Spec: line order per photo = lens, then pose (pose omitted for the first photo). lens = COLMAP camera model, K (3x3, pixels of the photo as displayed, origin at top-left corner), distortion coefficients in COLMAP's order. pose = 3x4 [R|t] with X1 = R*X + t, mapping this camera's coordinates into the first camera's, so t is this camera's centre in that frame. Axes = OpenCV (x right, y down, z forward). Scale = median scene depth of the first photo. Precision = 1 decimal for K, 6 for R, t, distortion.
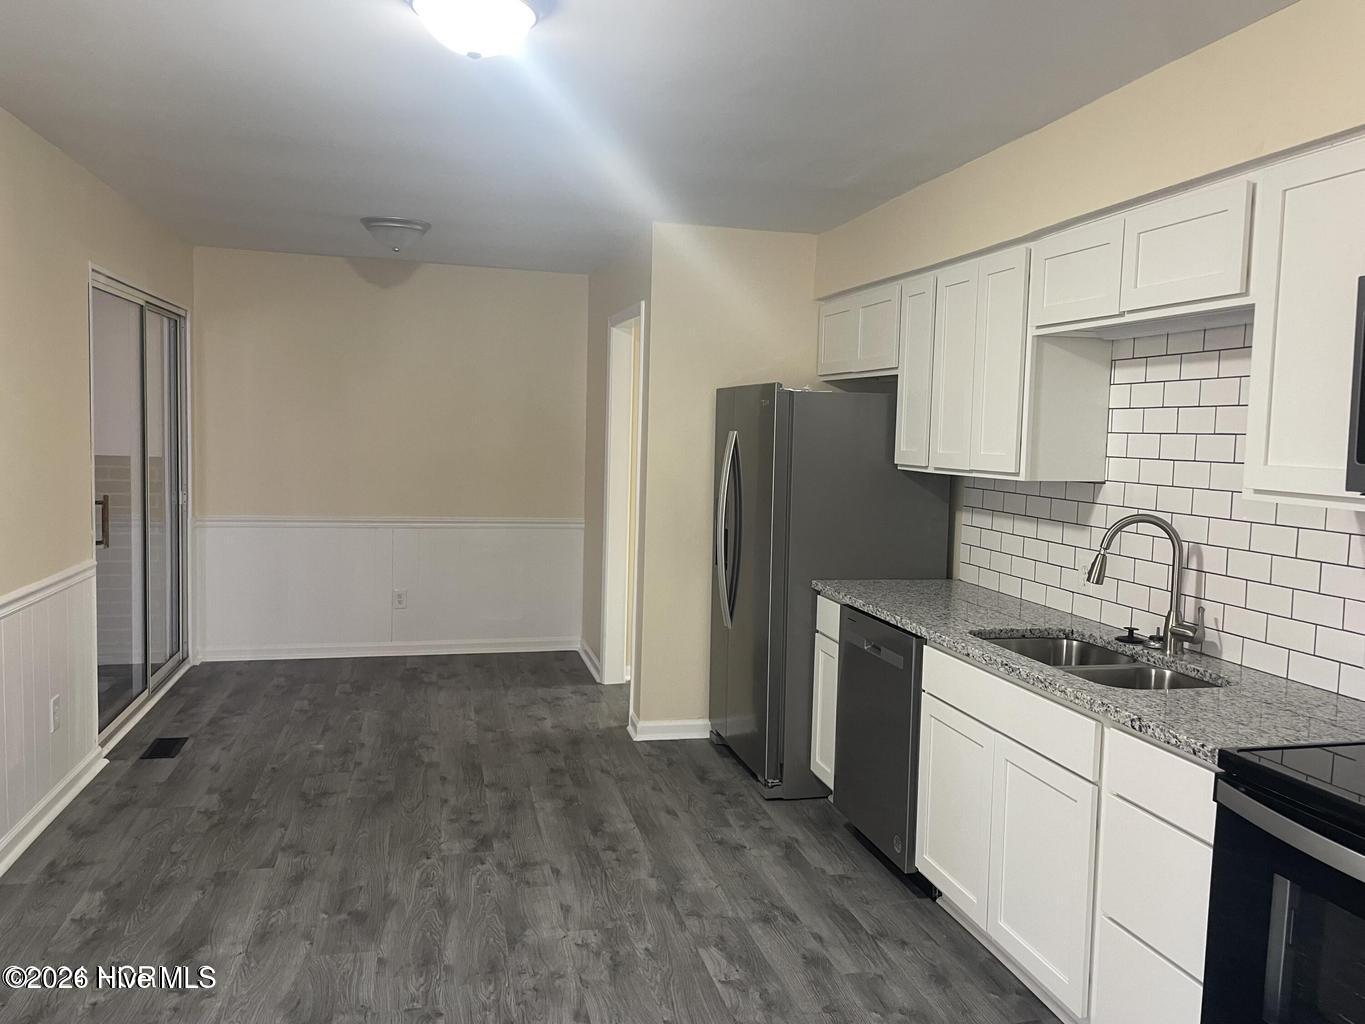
lens RADIAL K [[1032.6, 0, 688.6], [0, 1032.6, 502.5], [0, 0, 1]] dist [0.054009, -0.051357]
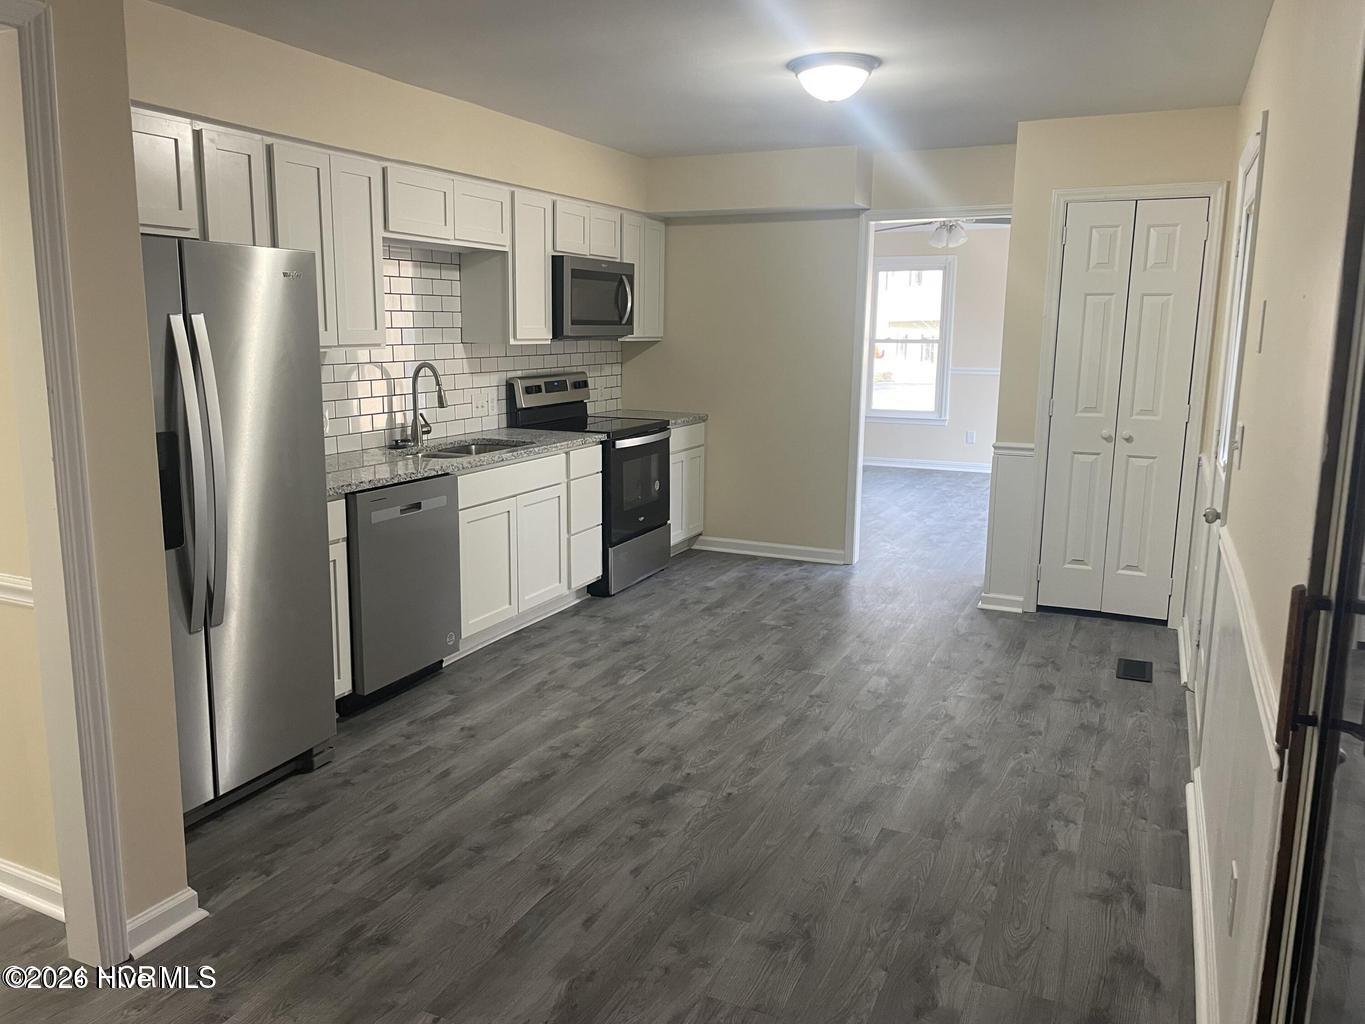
lens RADIAL K [[1032.6, 0, 681.2], [0, 1032.6, 514.7], [0, 0, 1]] dist [0.054009, -0.051357]
pose [[-0.783876, -0.145696, 0.603582, -0.755248], [0.017927, 0.966365, 0.256549, -0.141133], [-0.620659, 0.211923, -0.754898, 1.710083]]
